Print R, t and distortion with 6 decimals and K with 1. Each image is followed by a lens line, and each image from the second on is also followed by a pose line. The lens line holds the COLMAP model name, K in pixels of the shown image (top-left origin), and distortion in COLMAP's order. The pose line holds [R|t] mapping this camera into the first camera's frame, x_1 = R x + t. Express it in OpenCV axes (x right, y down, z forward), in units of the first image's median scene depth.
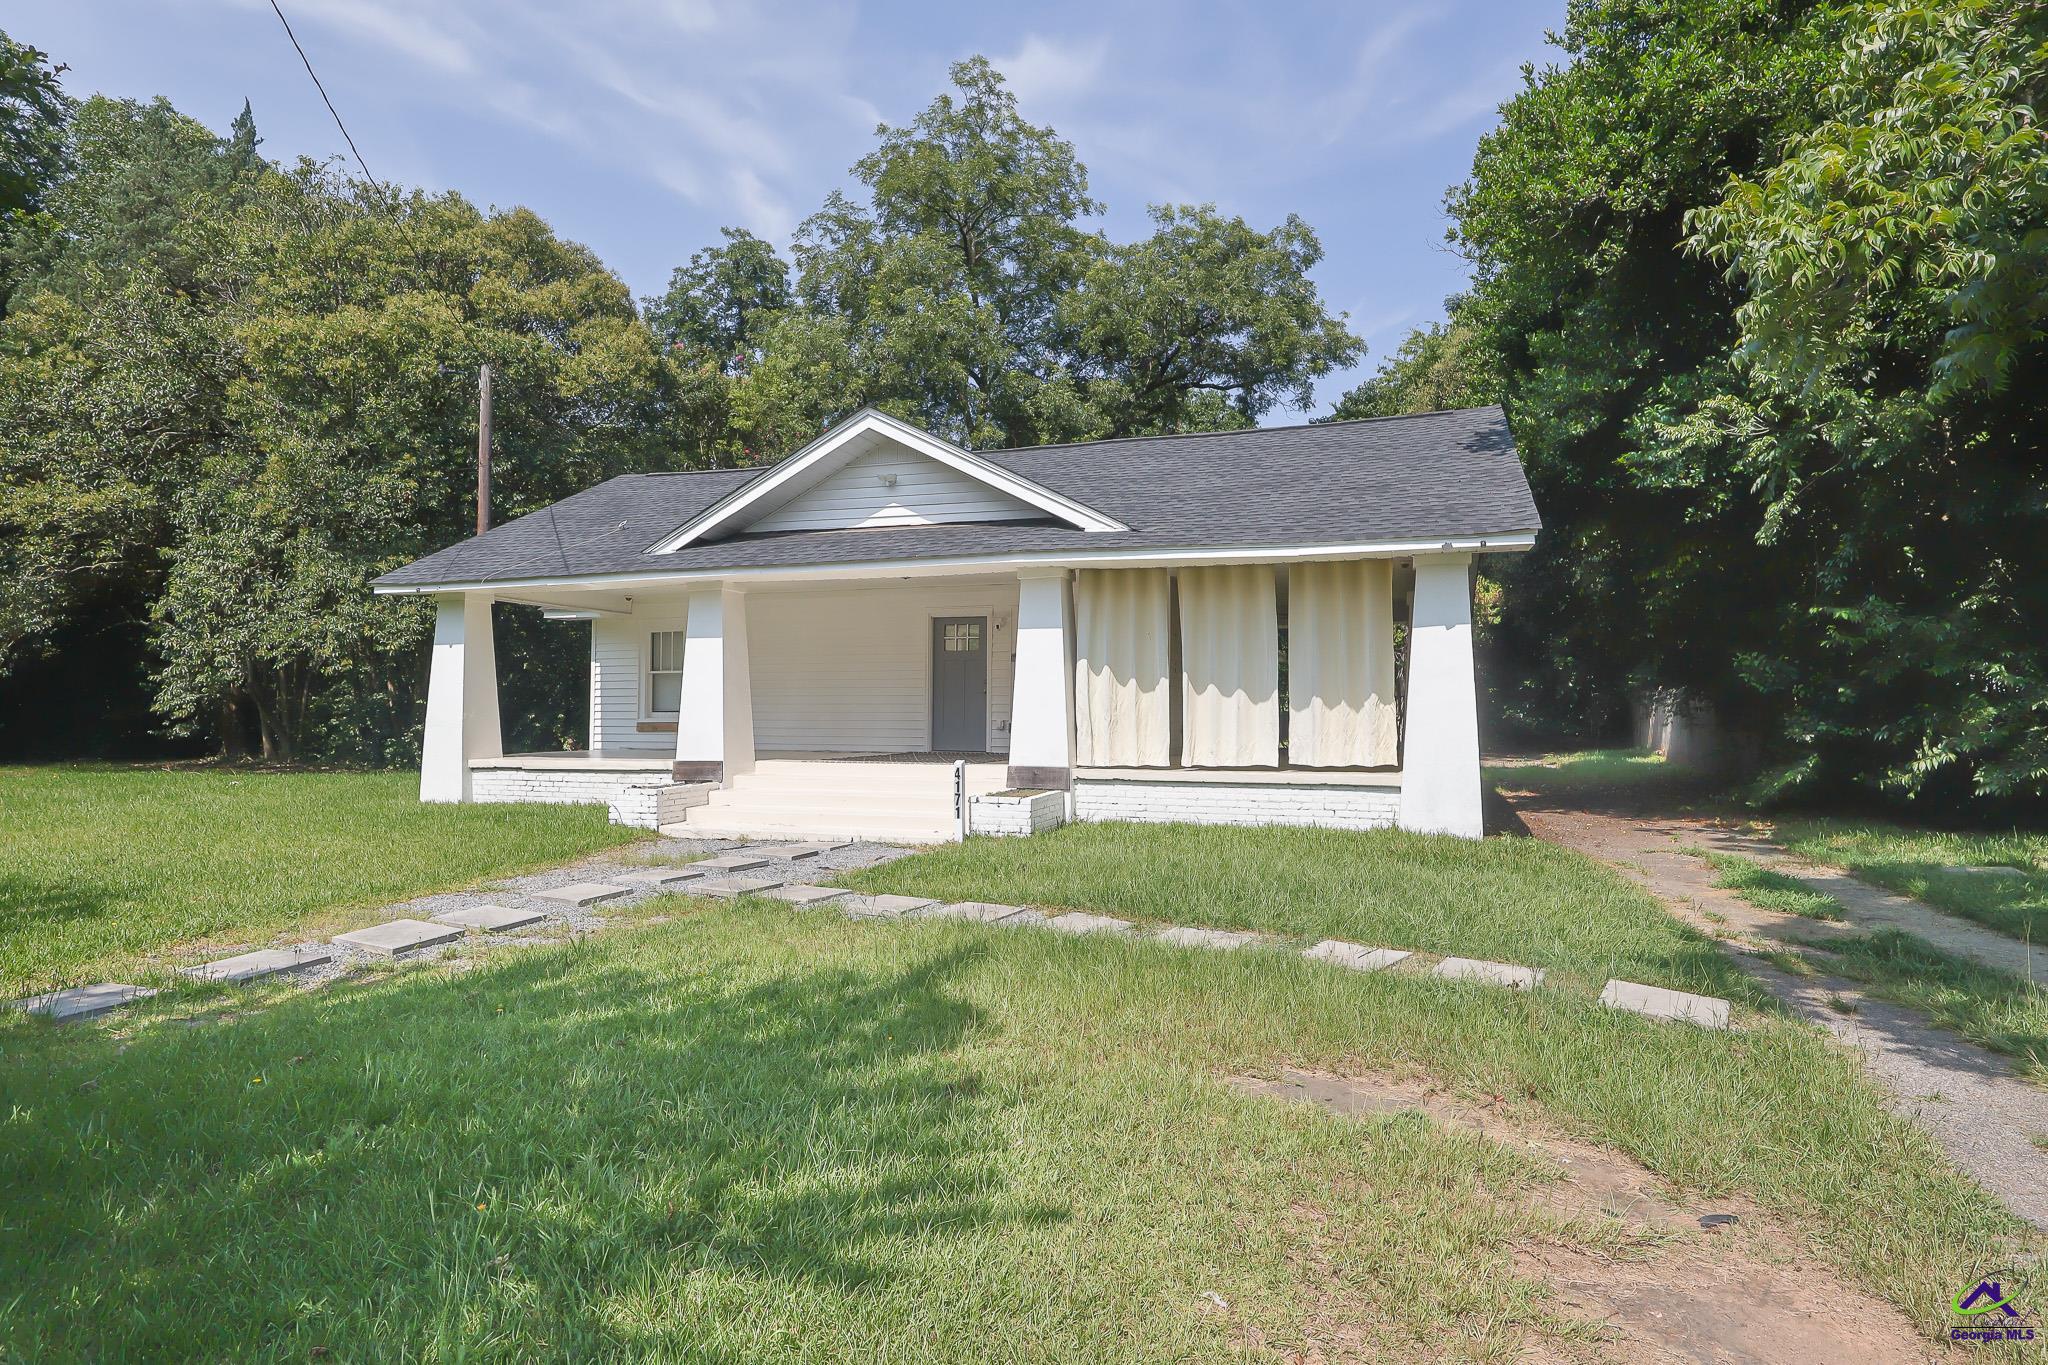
lens RADIAL K [[1084.4, 0, 1029.0], [0, 1084.4, 681.5], [0, 0, 1]] dist [-0.001734, 0.000399]
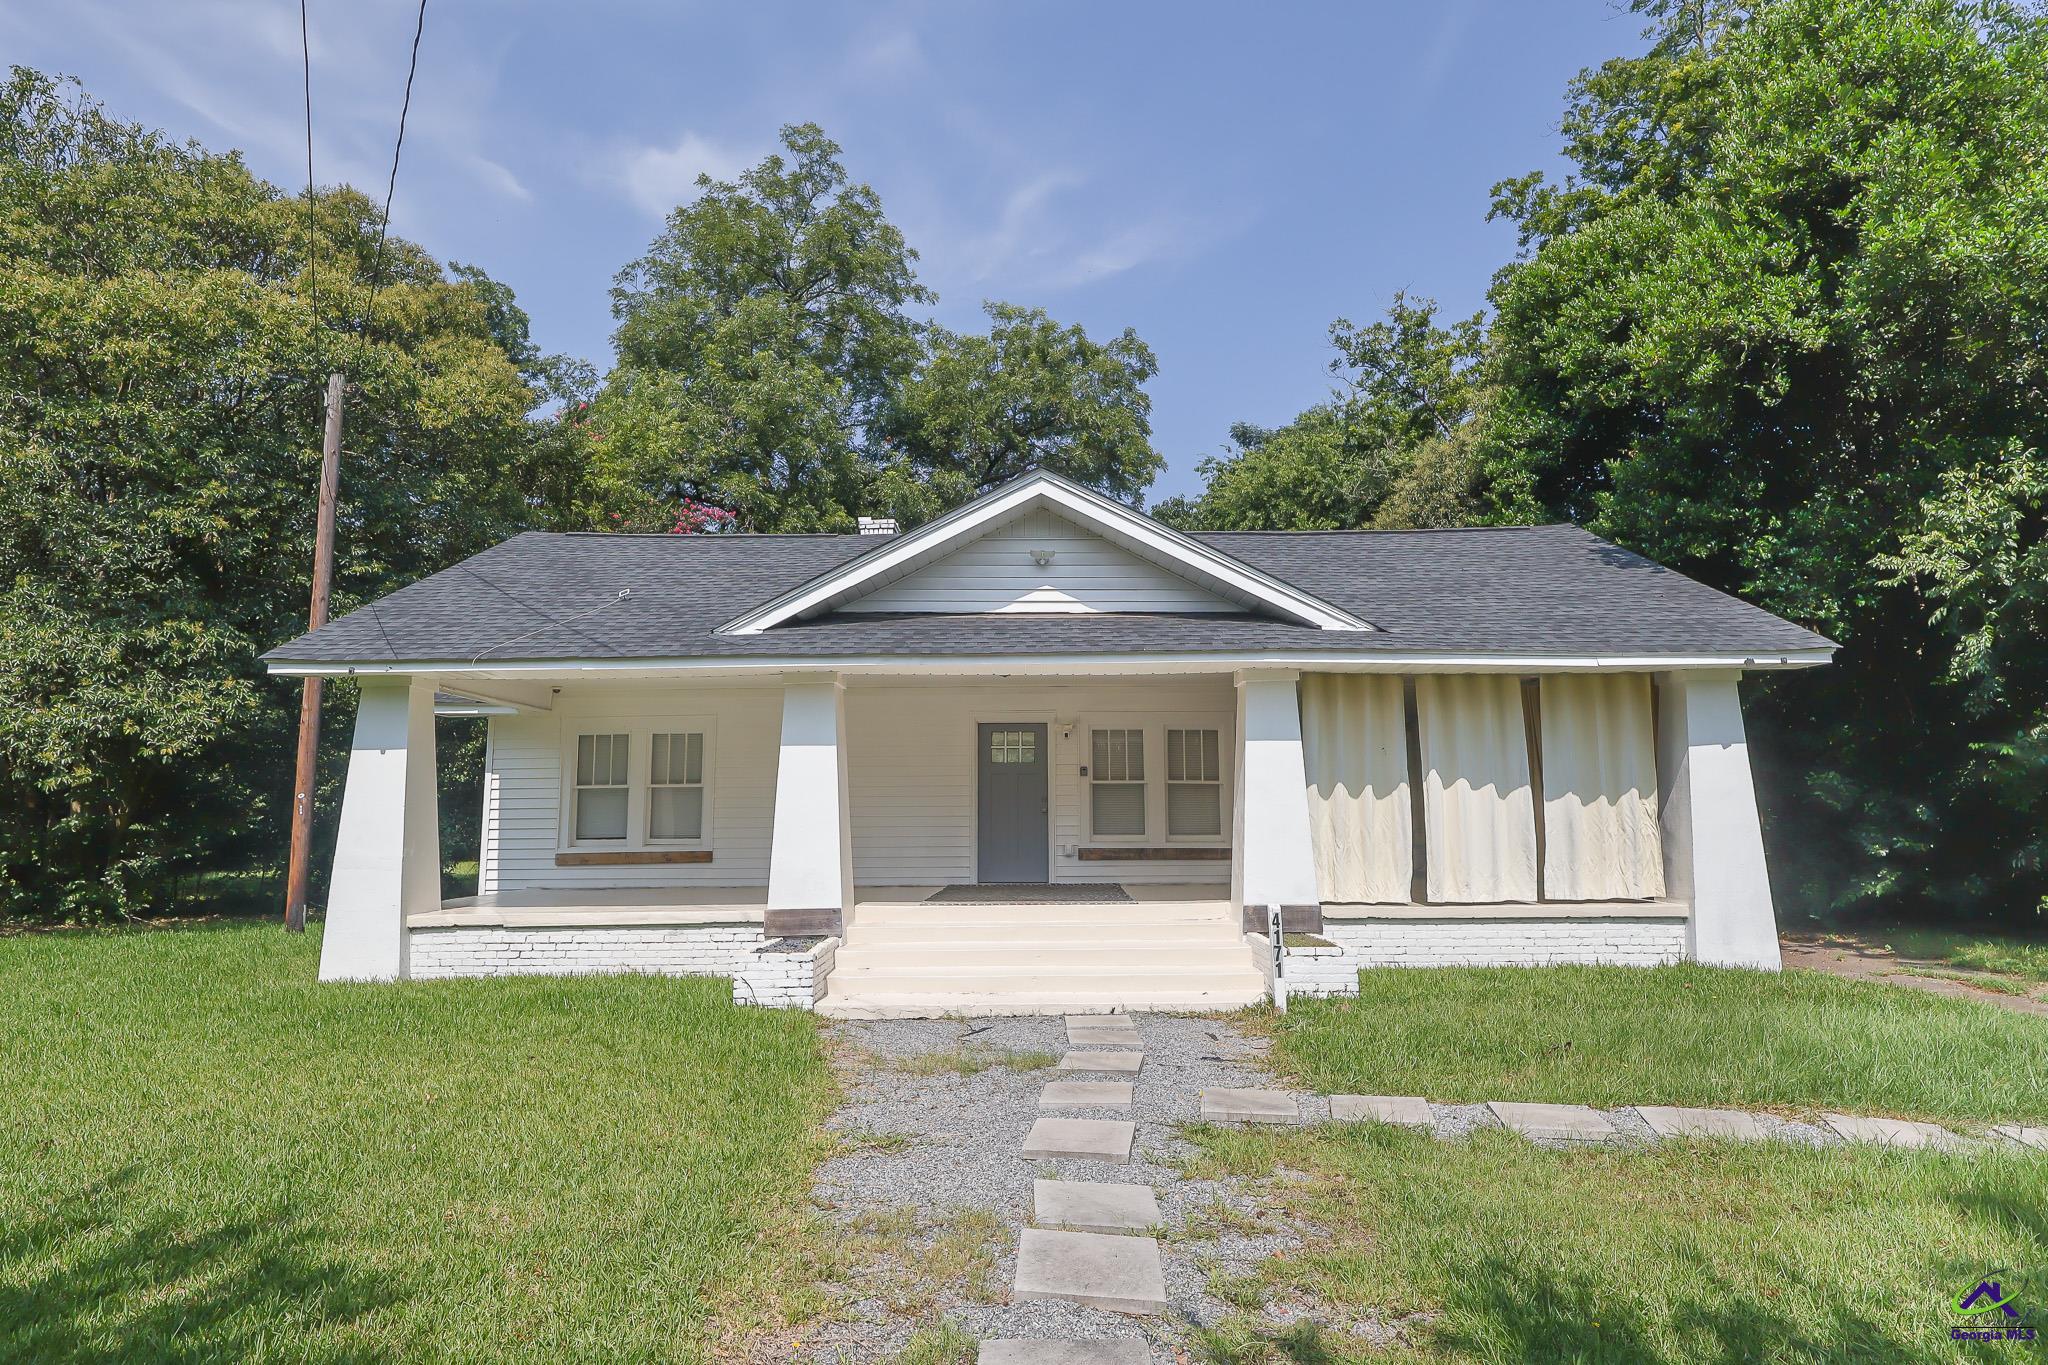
lens RADIAL K [[1108.5, 0, 1024.0], [0, 1108.5, 682.5], [0, 0, 1]] dist [0.002293, -0.000150]
pose [[0.951287, 0.029701, 0.306873, -0.342061], [-0.000089, 0.995375, -0.096061, -0.007992], [-0.308307, 0.091354, 0.946890, 0.179673]]
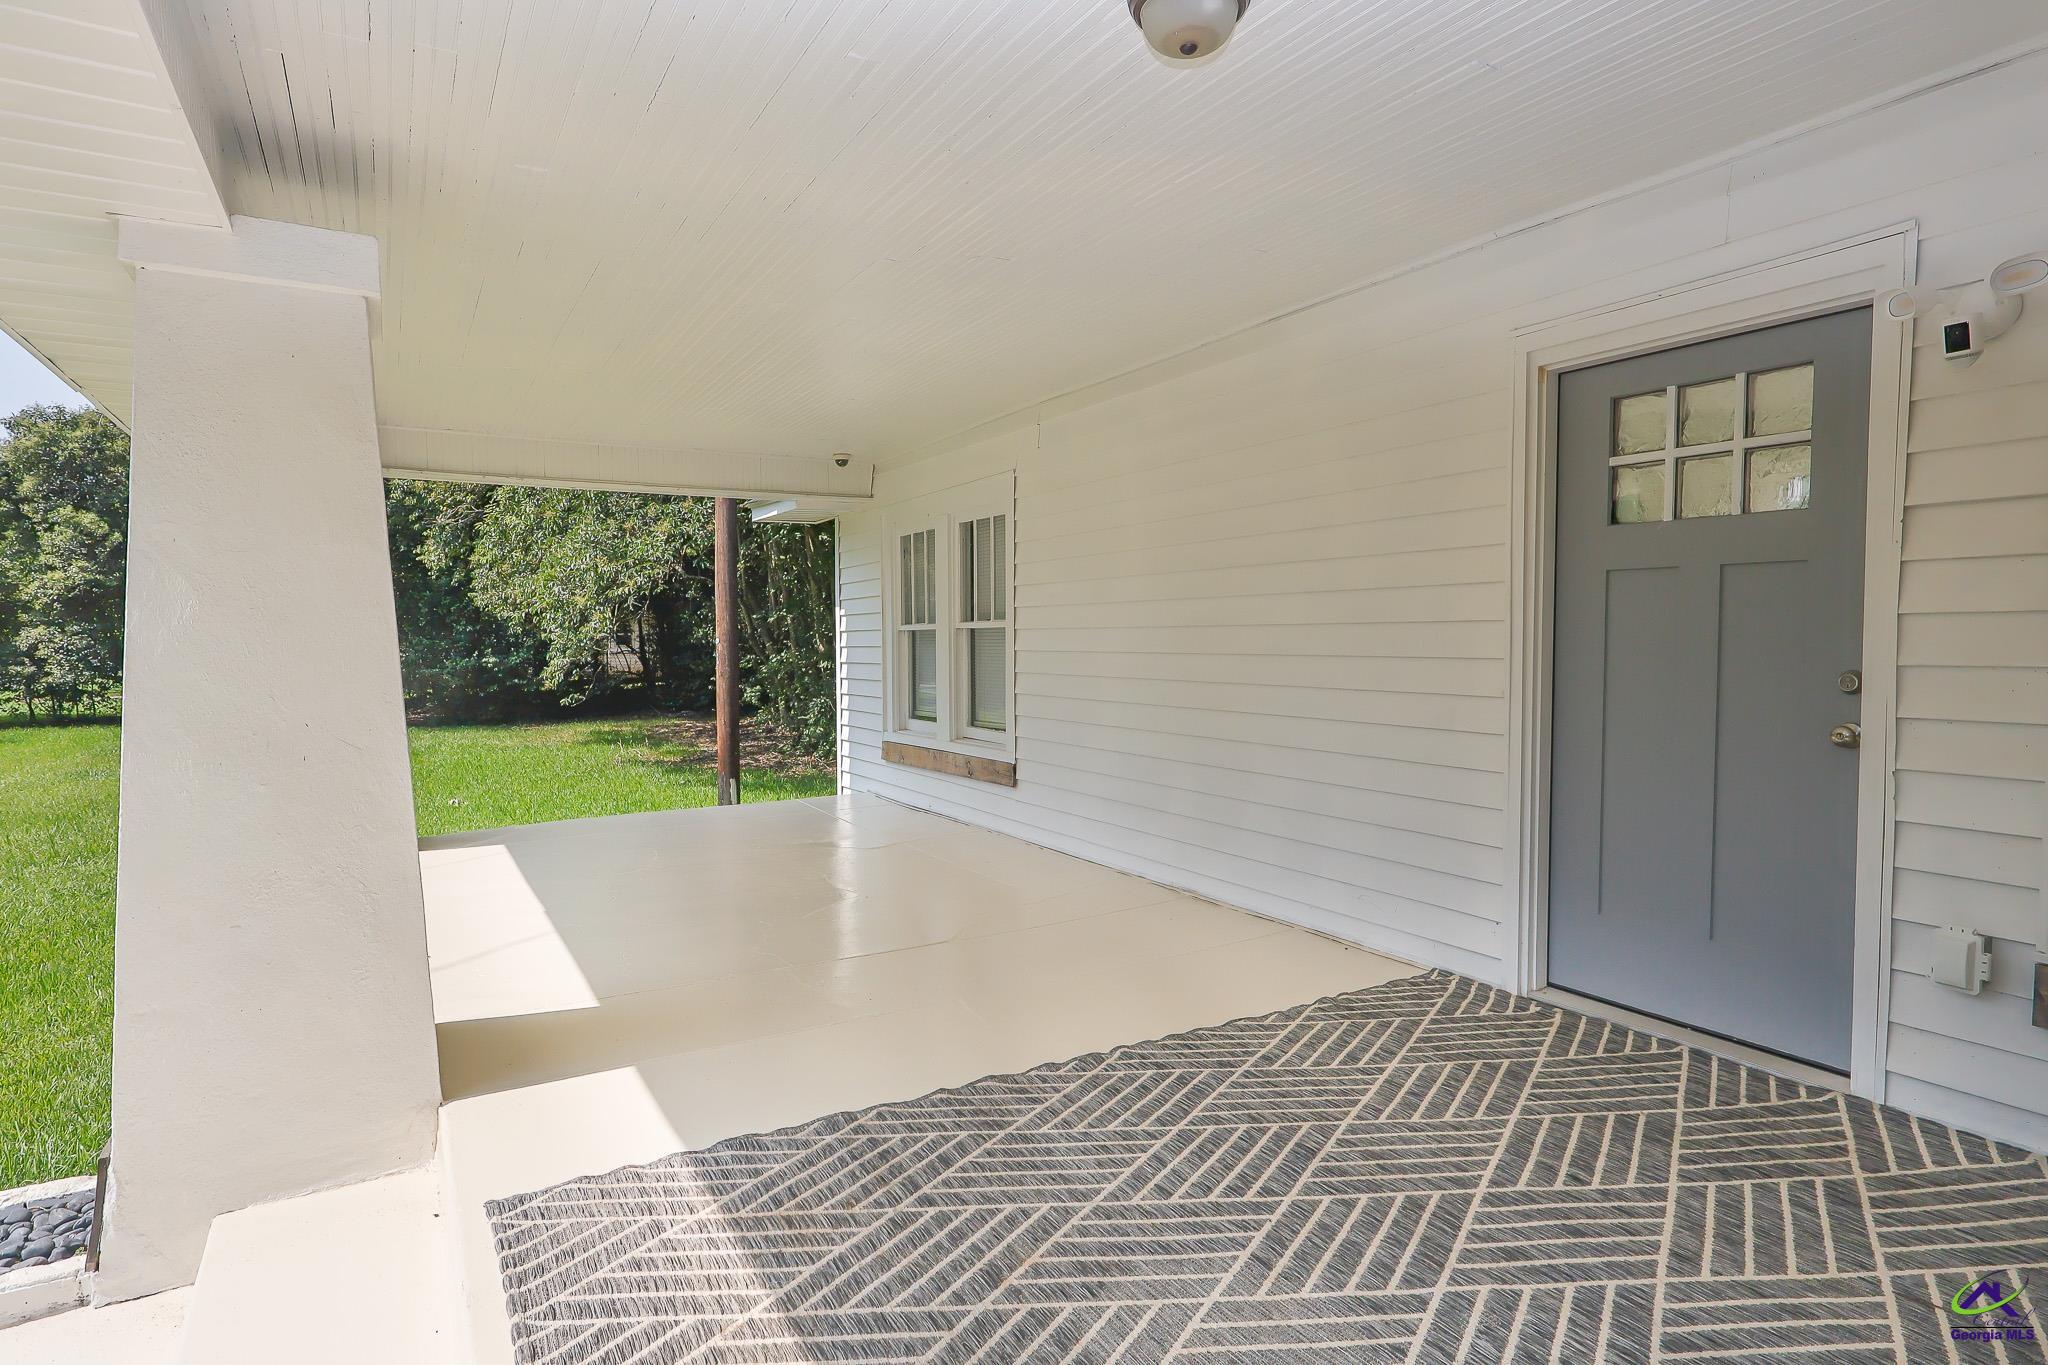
lens RADIAL K [[1084.4, 0, 1029.0], [0, 1084.4, 681.5], [0, 0, 1]] dist [-0.001734, 0.000399]
pose [[0.761855, 0.020817, -0.647414, -0.030015], [0.025765, 0.997719, 0.062400, -0.015328], [0.647236, -0.064220, 0.759580, 0.820255]]
